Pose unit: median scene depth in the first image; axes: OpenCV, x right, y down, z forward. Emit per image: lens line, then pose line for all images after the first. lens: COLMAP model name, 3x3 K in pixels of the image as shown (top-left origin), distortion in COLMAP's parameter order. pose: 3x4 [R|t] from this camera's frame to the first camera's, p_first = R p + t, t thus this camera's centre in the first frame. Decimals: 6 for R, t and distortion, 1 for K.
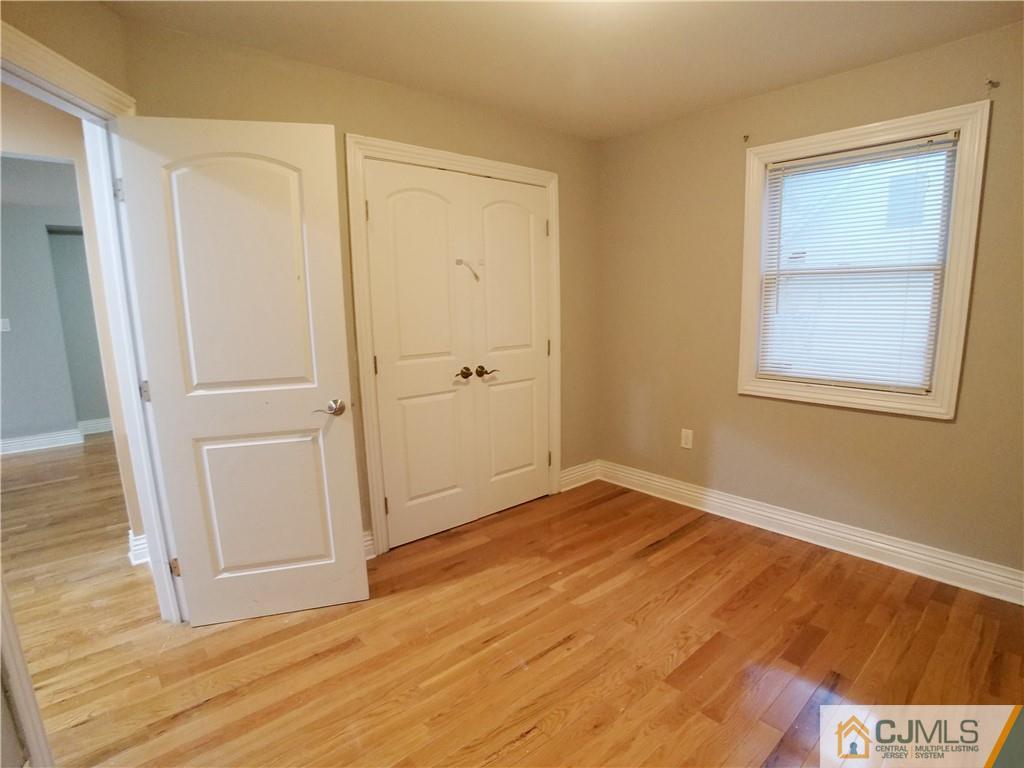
lens RADIAL K [[514.2, 0, 504.6], [0, 514.2, 396.7], [0, 0, 1]] dist [-0.111261, 0.032354]
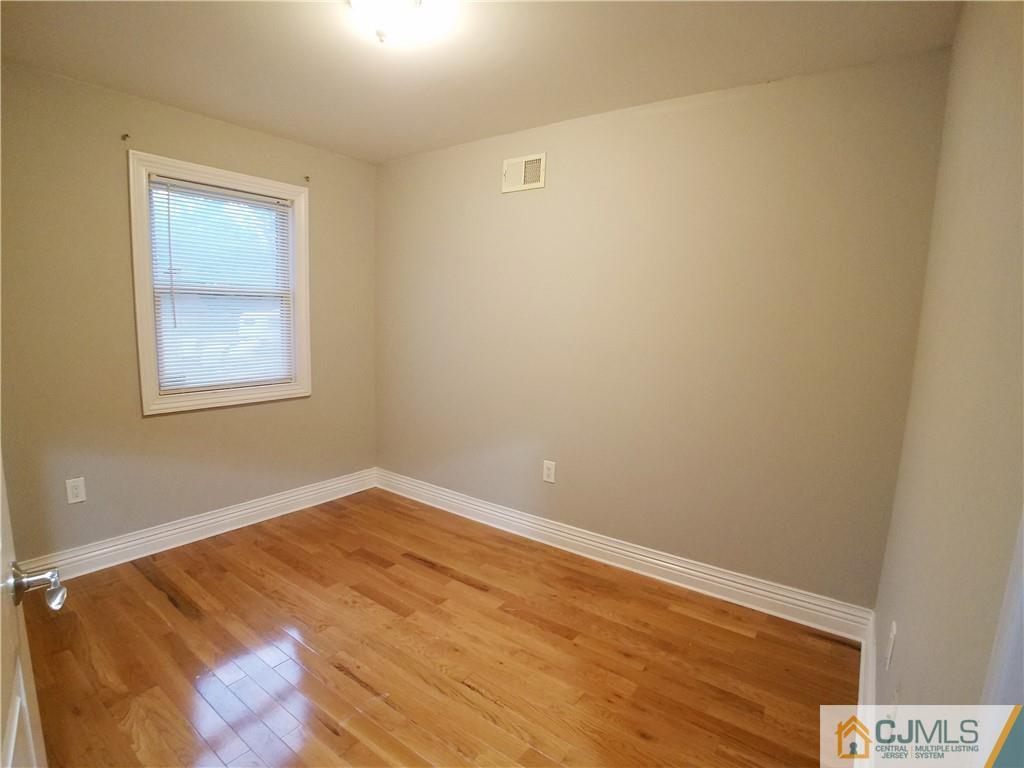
lens RADIAL K [[514.2, 0, 504.6], [0, 514.2, 396.7], [0, 0, 1]] dist [-0.111261, 0.032354]
pose [[-0.225267, -0.135184, 0.964873, -0.668031], [0.154197, 0.972899, 0.172309, -0.115821], [-0.962018, 0.187596, -0.198317, 0.671813]]
